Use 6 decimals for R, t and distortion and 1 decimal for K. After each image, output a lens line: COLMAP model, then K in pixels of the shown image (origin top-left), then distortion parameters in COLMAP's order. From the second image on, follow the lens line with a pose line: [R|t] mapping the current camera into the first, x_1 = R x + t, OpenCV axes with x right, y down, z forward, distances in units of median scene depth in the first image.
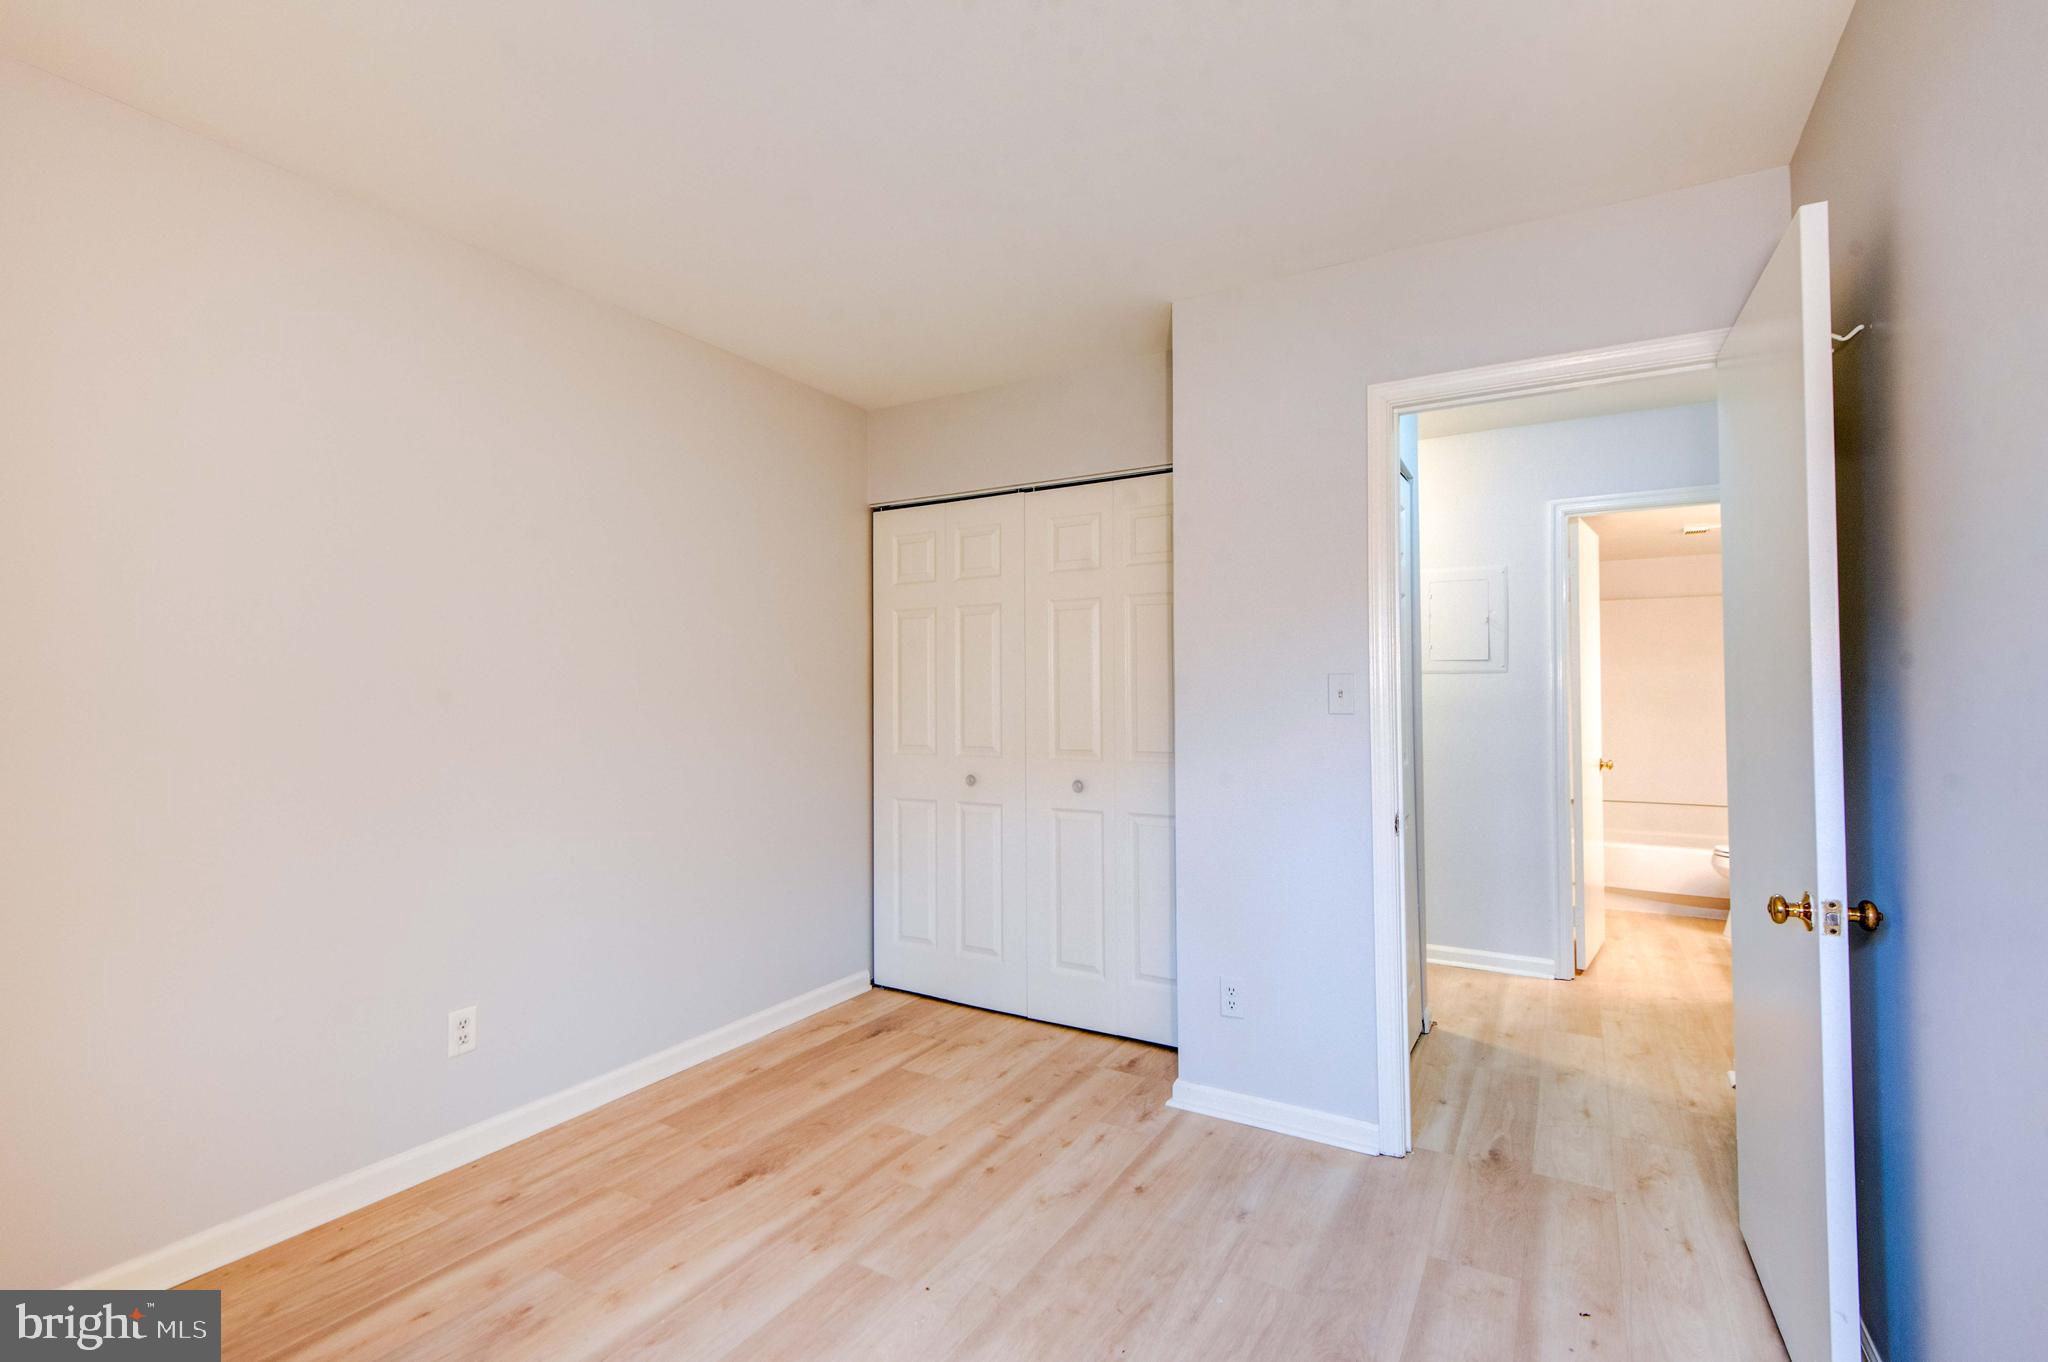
lens RADIAL K [[938.1, 0, 1031.9], [0, 938.1, 681.4], [0, 0, 1]] dist [0.044396, -0.023828]
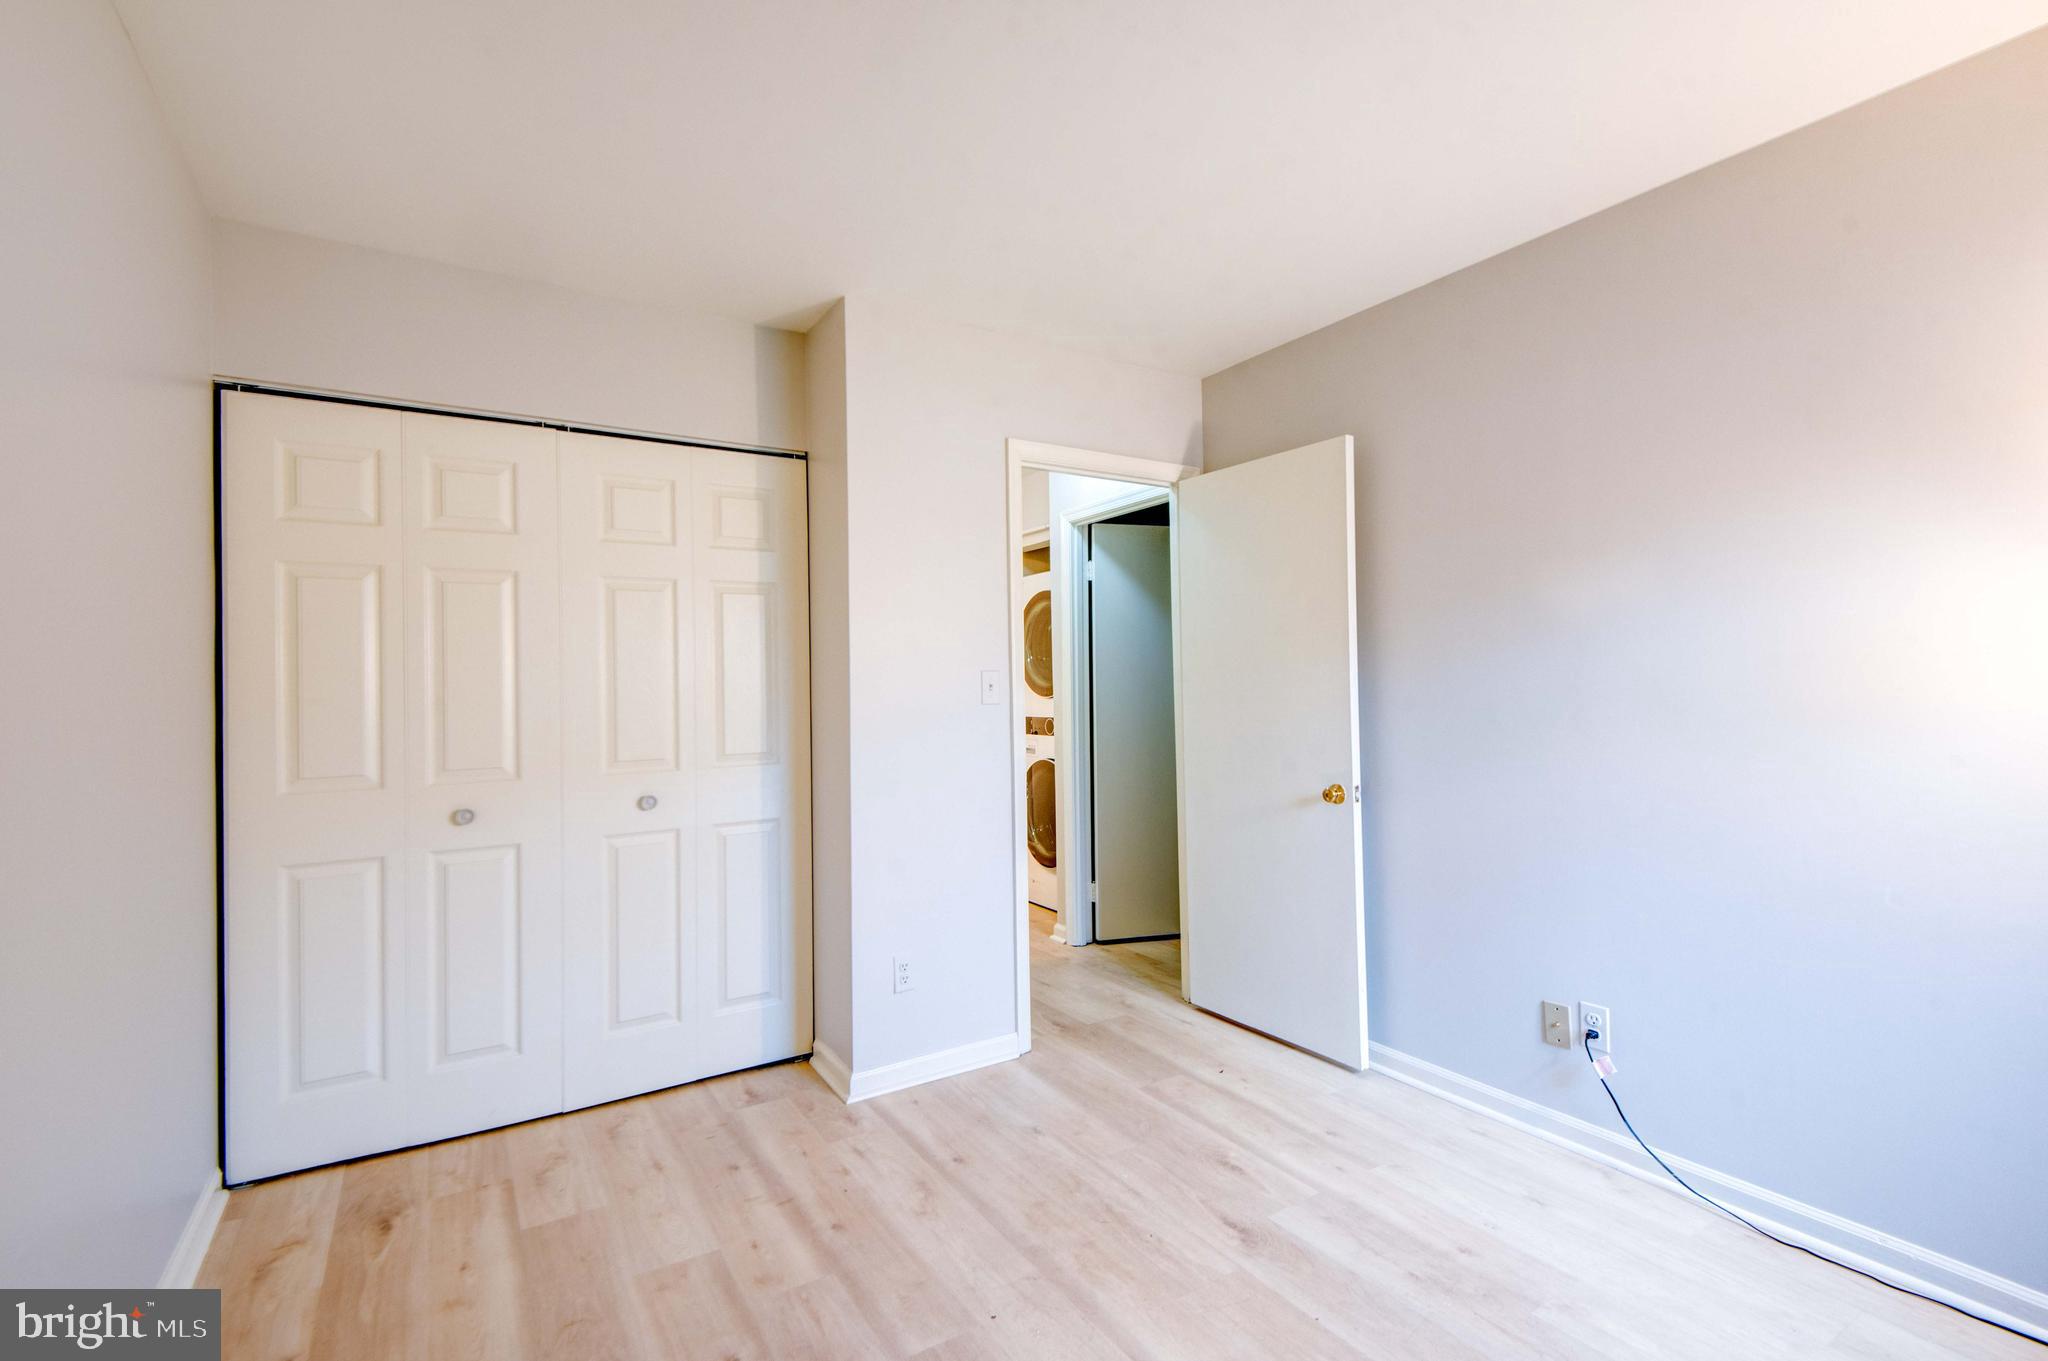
lens RADIAL K [[938.1, 0, 1031.9], [0, 938.1, 680.9], [0, 0, 1]] dist [0.044396, -0.023828]
pose [[0.449183, 0.001704, 0.893438, -0.547114], [0.001632, 0.999995, -0.002728, 0.005746], [-0.893438, 0.002683, 0.449178, 0.315273]]
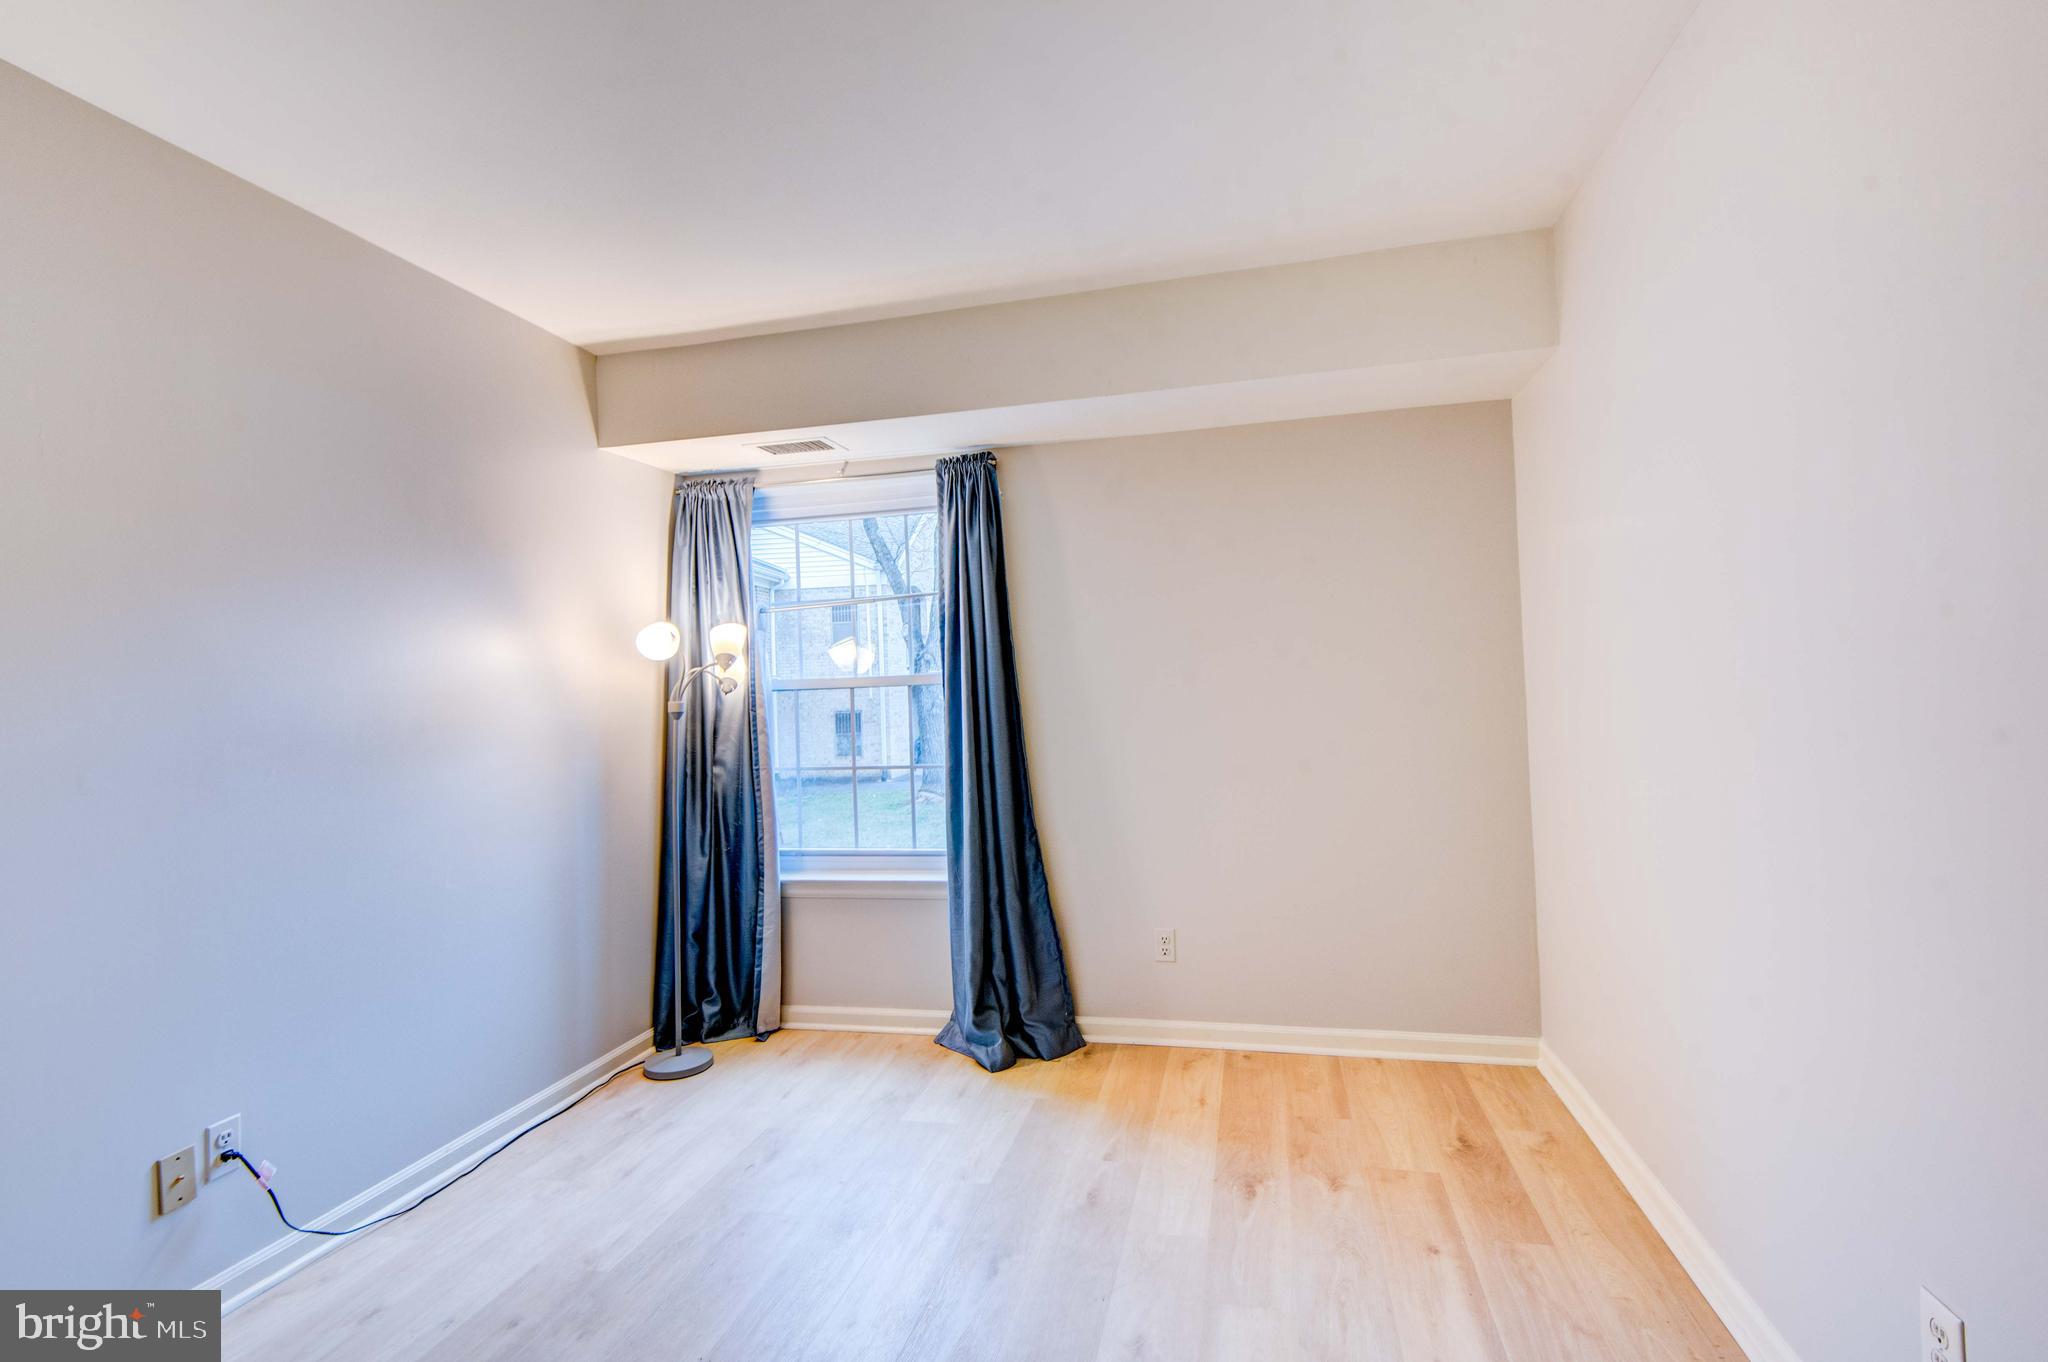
lens RADIAL K [[974.3, 0, 1024.0], [0, 974.3, 681.0], [0, 0, 1]] dist [0.047372, -0.027043]
pose [[-0.954705, 0.044538, -0.294203, 0.380545], [0.051457, 0.998550, -0.015814, 0.001748], [0.293072, -0.030236, -0.955612, 1.652182]]
